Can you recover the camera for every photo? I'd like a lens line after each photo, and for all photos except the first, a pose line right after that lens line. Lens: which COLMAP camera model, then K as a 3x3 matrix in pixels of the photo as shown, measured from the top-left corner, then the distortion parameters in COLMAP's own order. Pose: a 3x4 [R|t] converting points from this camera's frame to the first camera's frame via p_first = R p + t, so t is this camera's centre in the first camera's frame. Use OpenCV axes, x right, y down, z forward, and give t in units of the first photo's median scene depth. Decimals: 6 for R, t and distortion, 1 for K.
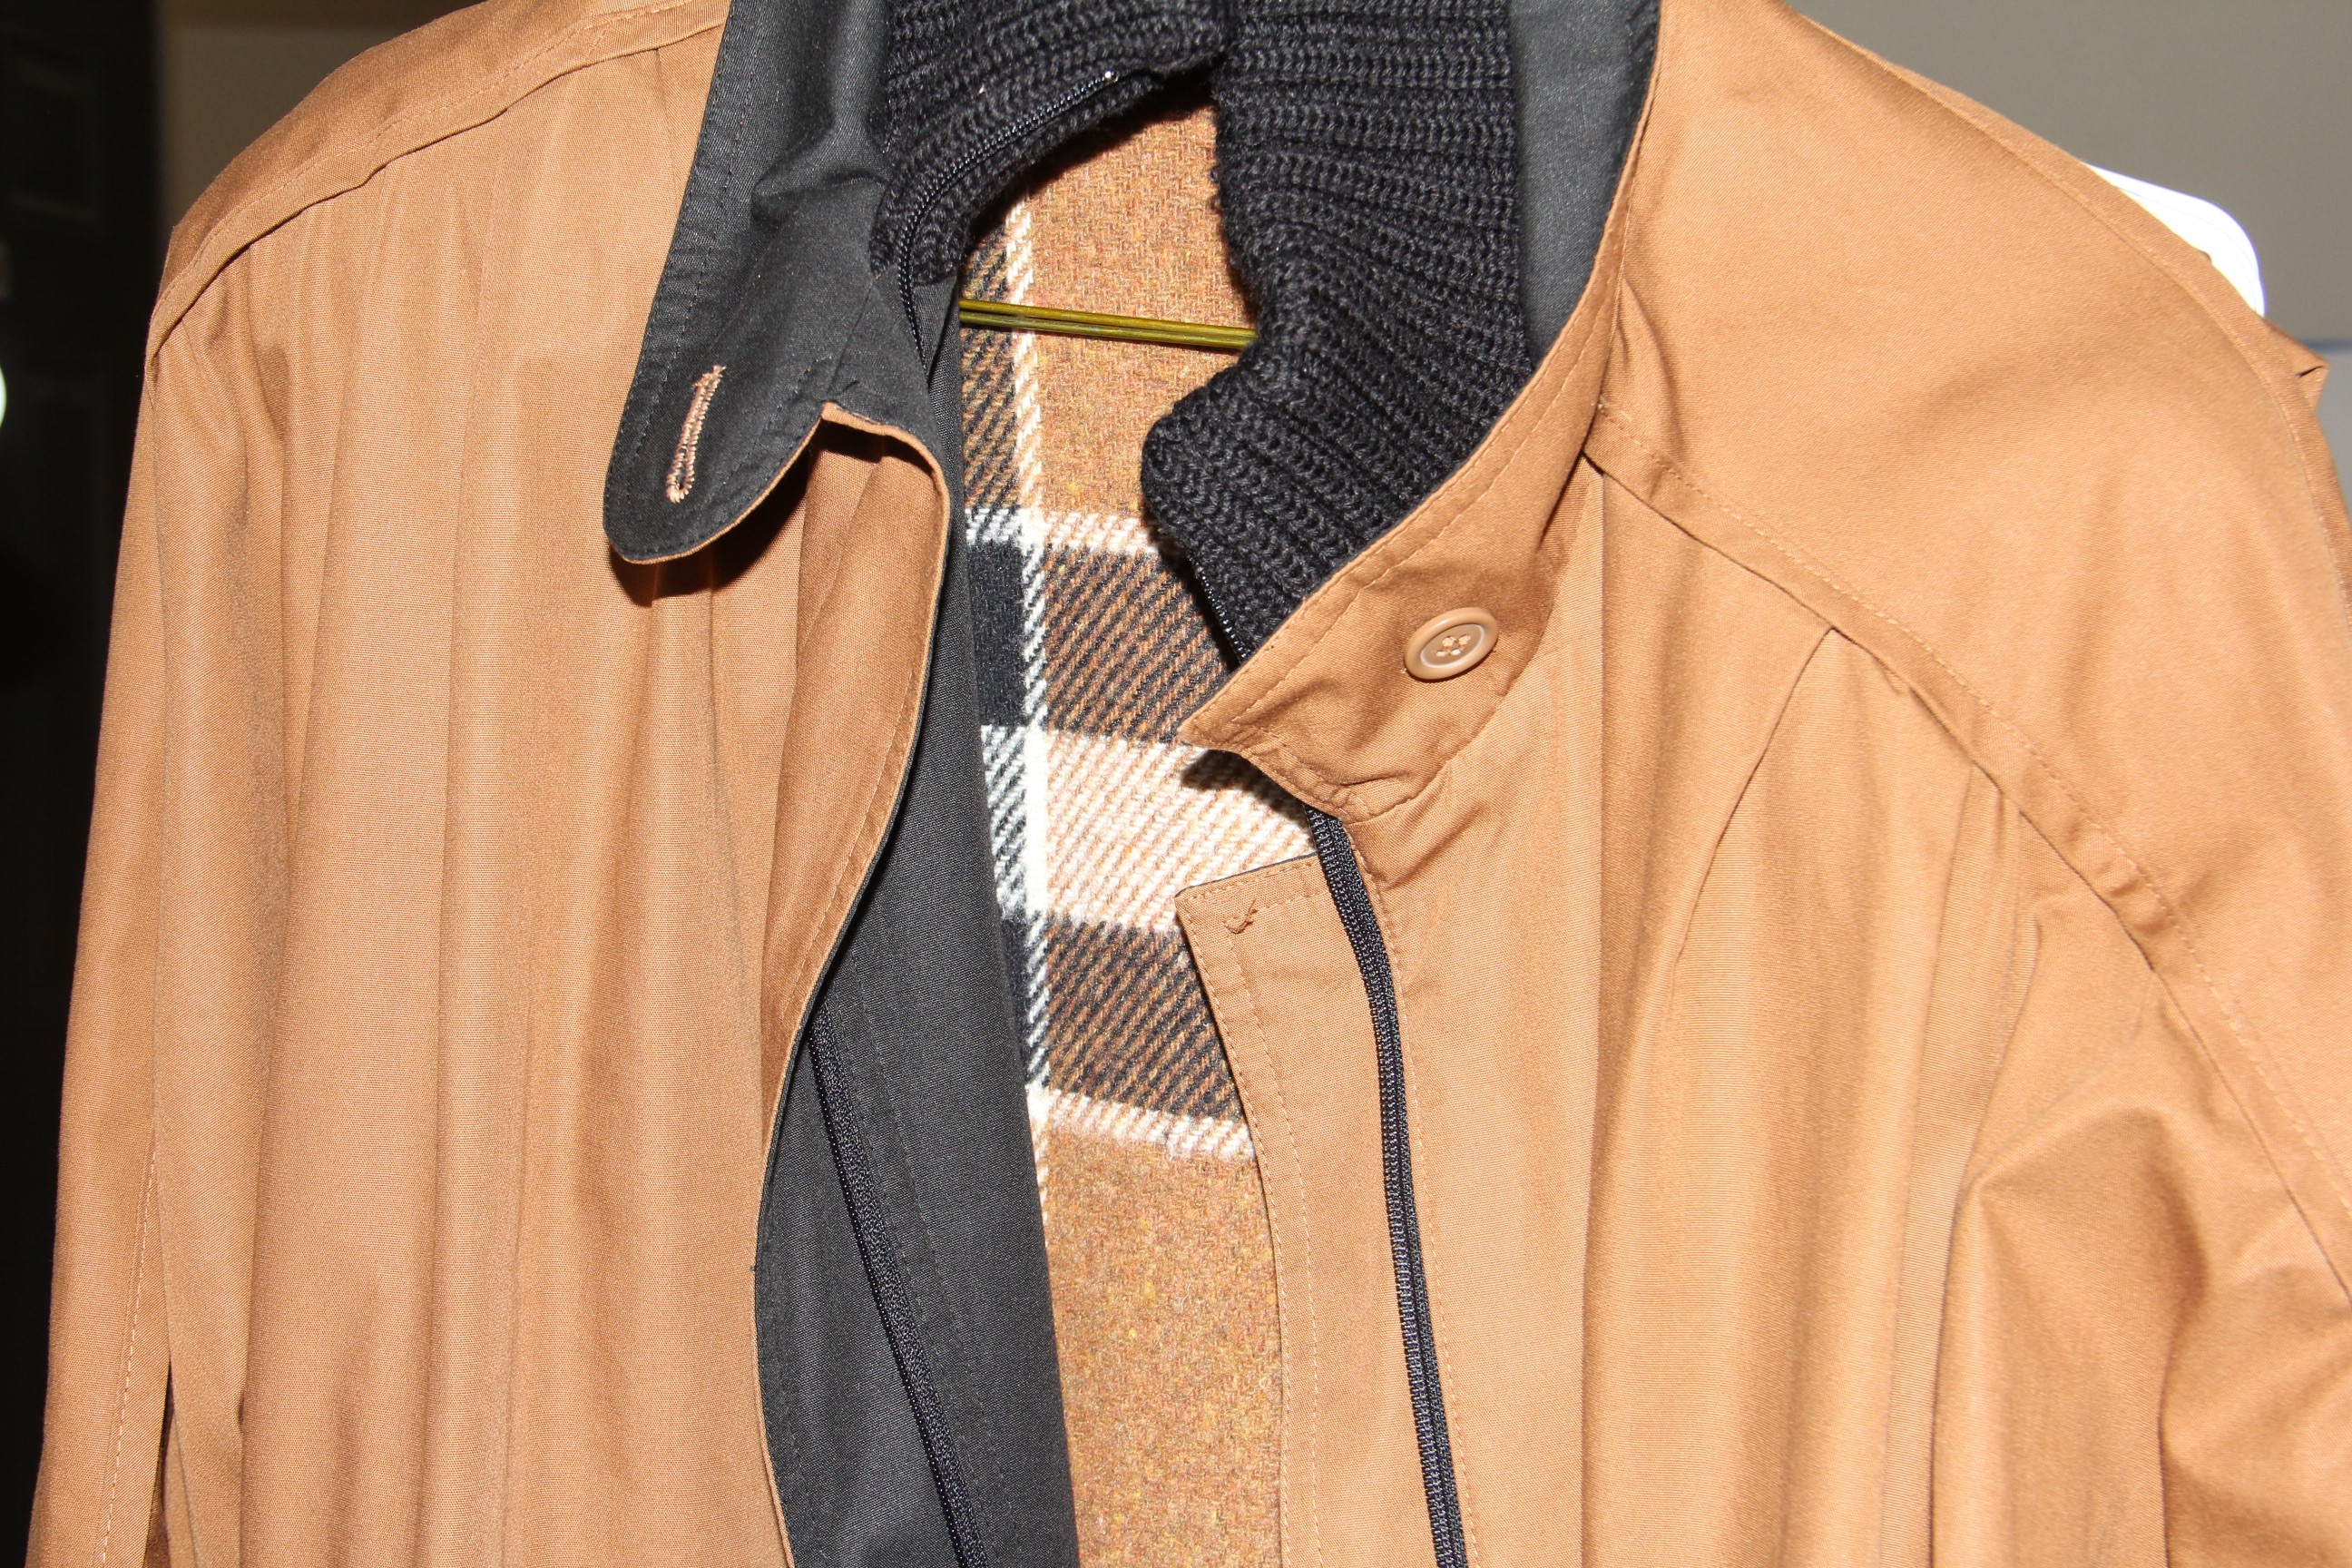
lens RADIAL K [[3970.4, 0, 1171.8], [0, 3970.4, 822.7], [0, 0, 1]] dist [0.126769, 0.070643]
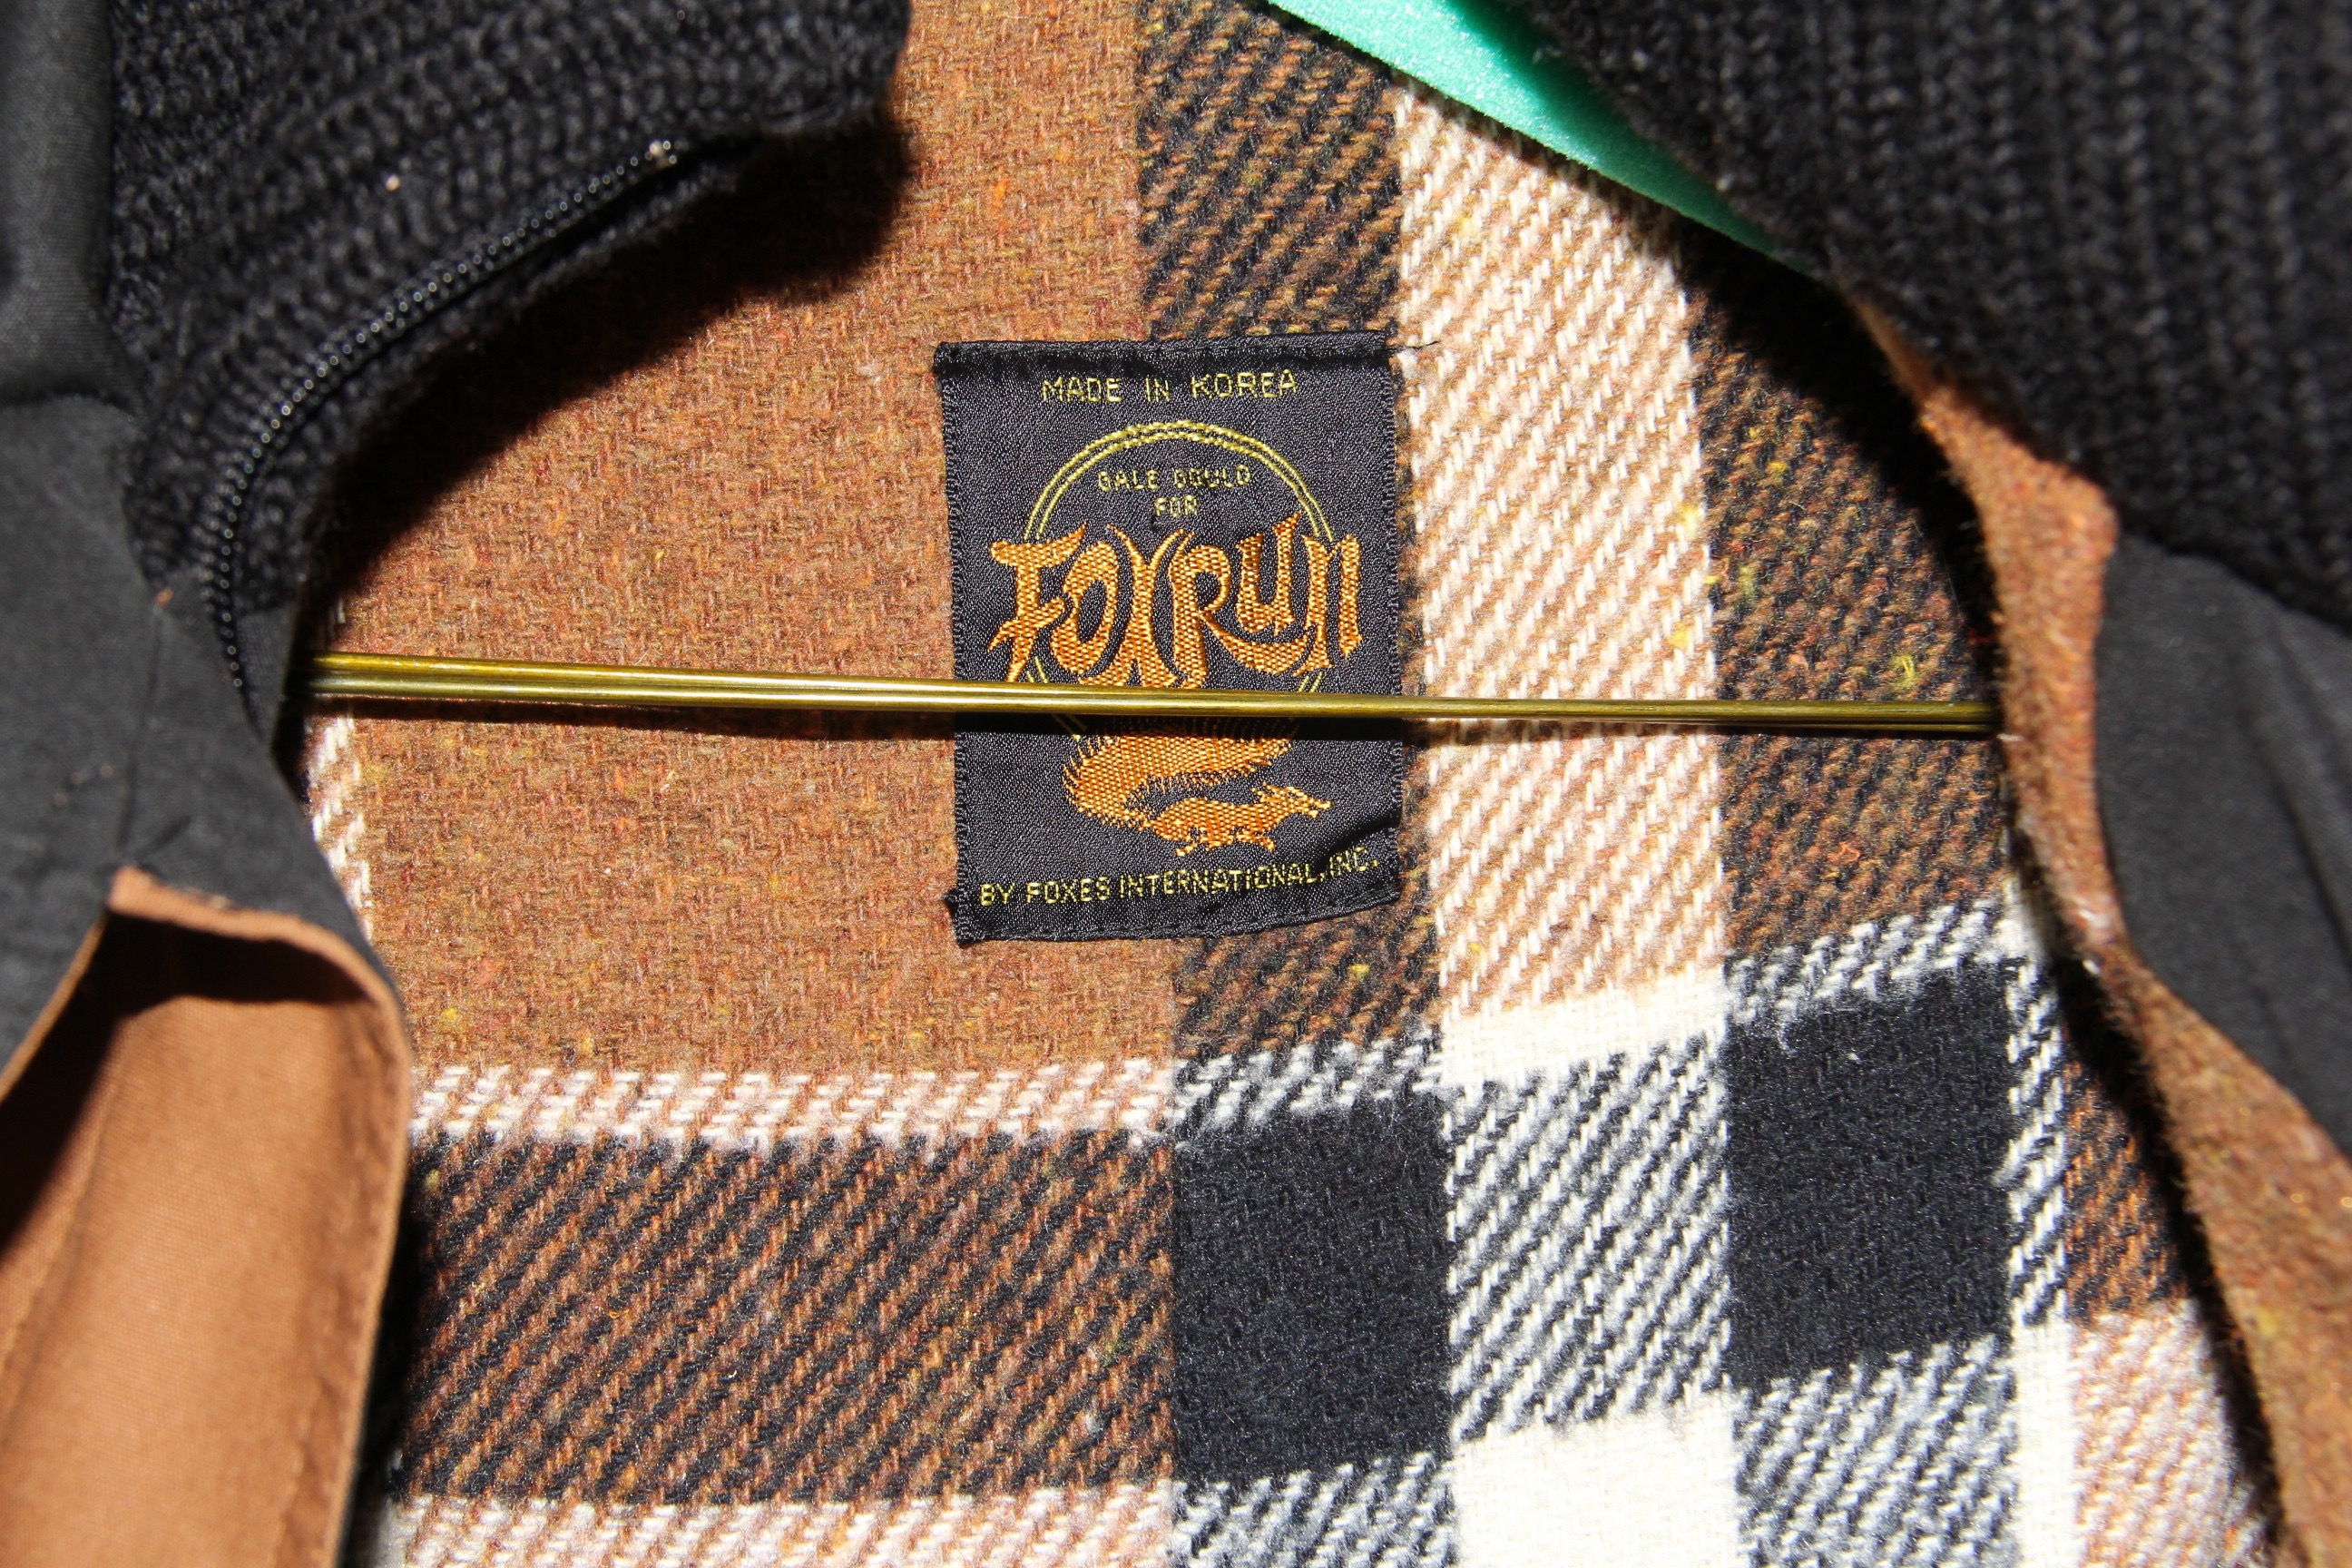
lens RADIAL K [[4200.4, 0, 1176.0], [0, 4200.4, 784.0], [0, 0, 1]] dist [-0.992130, 9.384900]
pose [[0.939254, -0.057790, 0.338323, -0.113580], [0.098827, 0.989513, -0.105340, -0.049733], [-0.328688, 0.132376, 0.935115, 0.478606]]
